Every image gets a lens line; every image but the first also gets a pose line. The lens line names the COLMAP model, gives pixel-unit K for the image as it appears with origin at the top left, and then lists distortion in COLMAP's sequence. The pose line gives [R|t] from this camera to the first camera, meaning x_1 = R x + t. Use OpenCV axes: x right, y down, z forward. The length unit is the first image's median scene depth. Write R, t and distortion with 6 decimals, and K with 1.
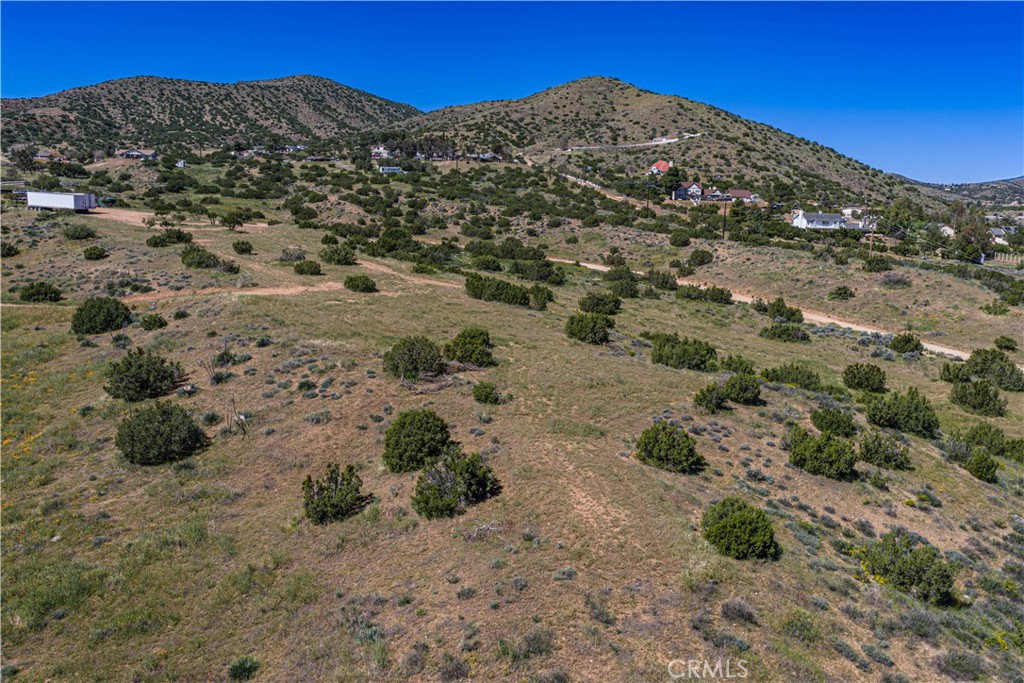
lens RADIAL K [[847.0, 0, 518.2], [0, 847.0, 346.4], [0, 0, 1]] dist [0.019977, -0.039812]
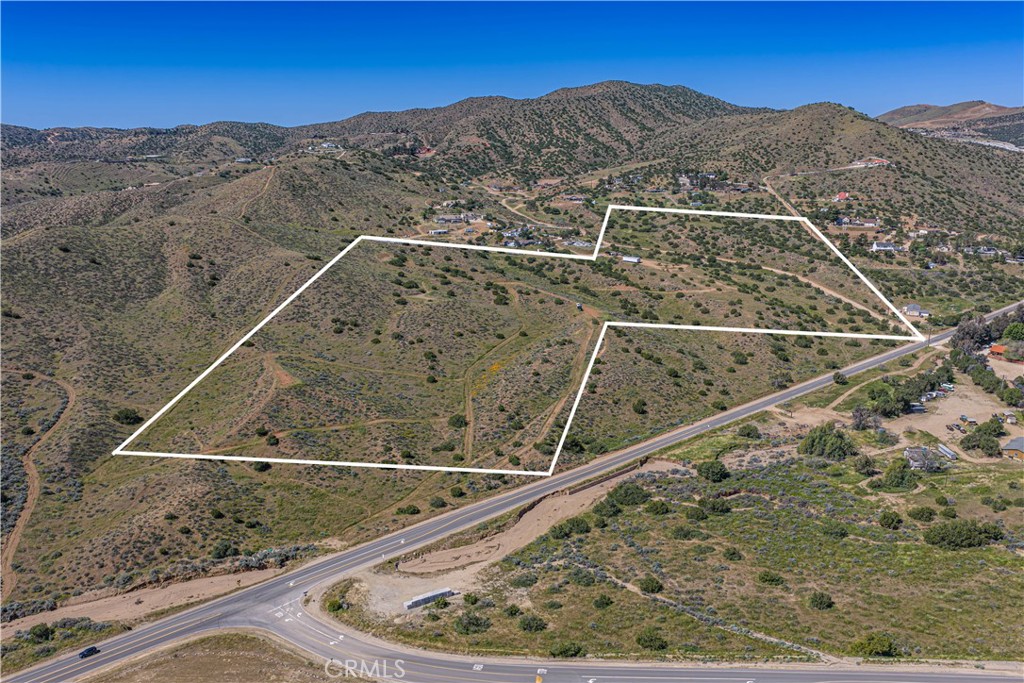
lens RADIAL K [[847.0, 0, 518.2], [0, 847.0, 346.4], [0, 0, 1]] dist [0.019977, -0.039812]
pose [[0.957009, 0.037115, -0.287675, 0.023612], [-0.012852, 0.996232, 0.085775, -0.020974], [0.289774, -0.078390, 0.953879, -0.638104]]
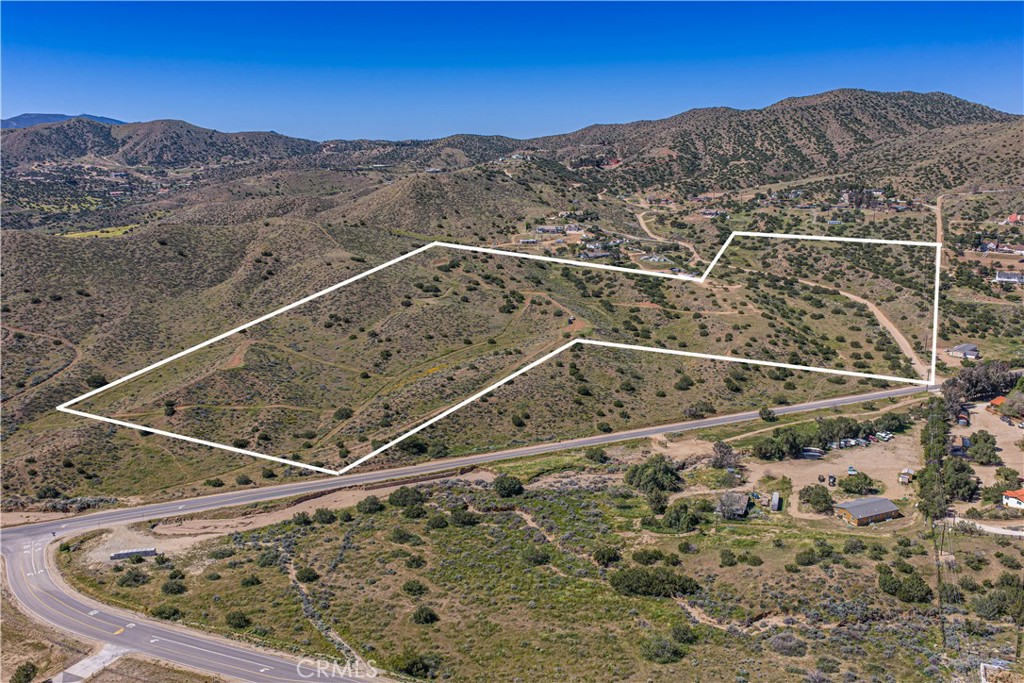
lens RADIAL K [[847.0, 0, 518.2], [0, 847.0, 346.4], [0, 0, 1]] dist [0.019977, -0.039812]
pose [[0.805732, 0.104353, -0.583015, 0.238460], [-0.066221, 0.994057, 0.086406, -0.029590], [0.588567, -0.031013, 0.807854, -0.545466]]
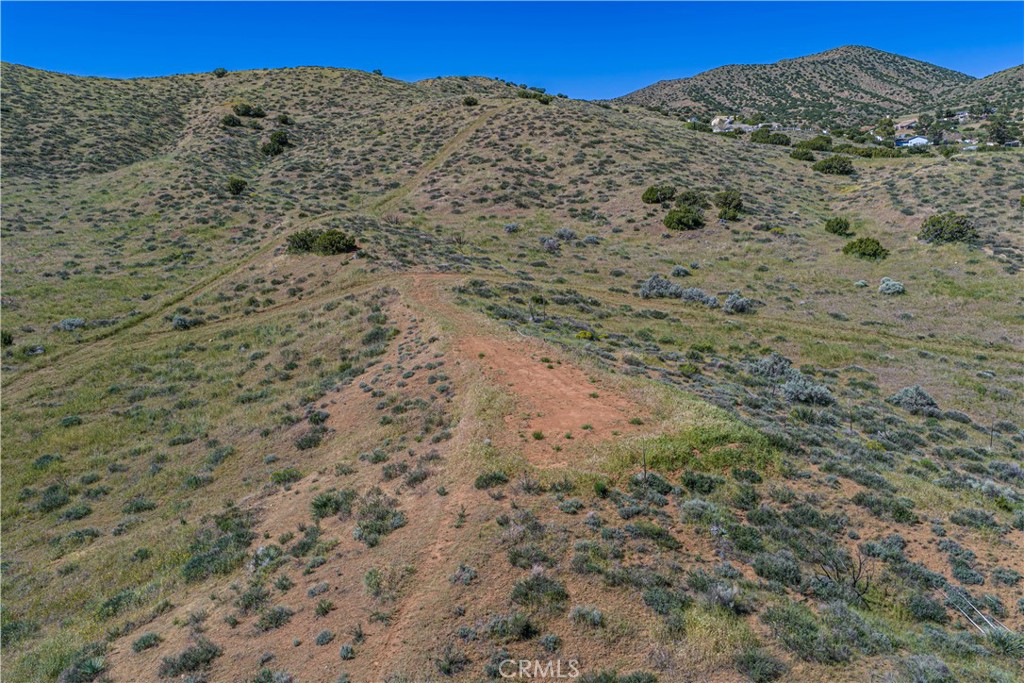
lens RADIAL K [[847.0, 0, 518.2], [0, 847.0, 346.4], [0, 0, 1]] dist [0.019977, -0.039812]
pose [[0.894486, 0.024787, -0.446409, -0.236104], [-0.010804, 0.999369, 0.033842, 0.040122], [0.446966, -0.025448, 0.894189, -0.241794]]
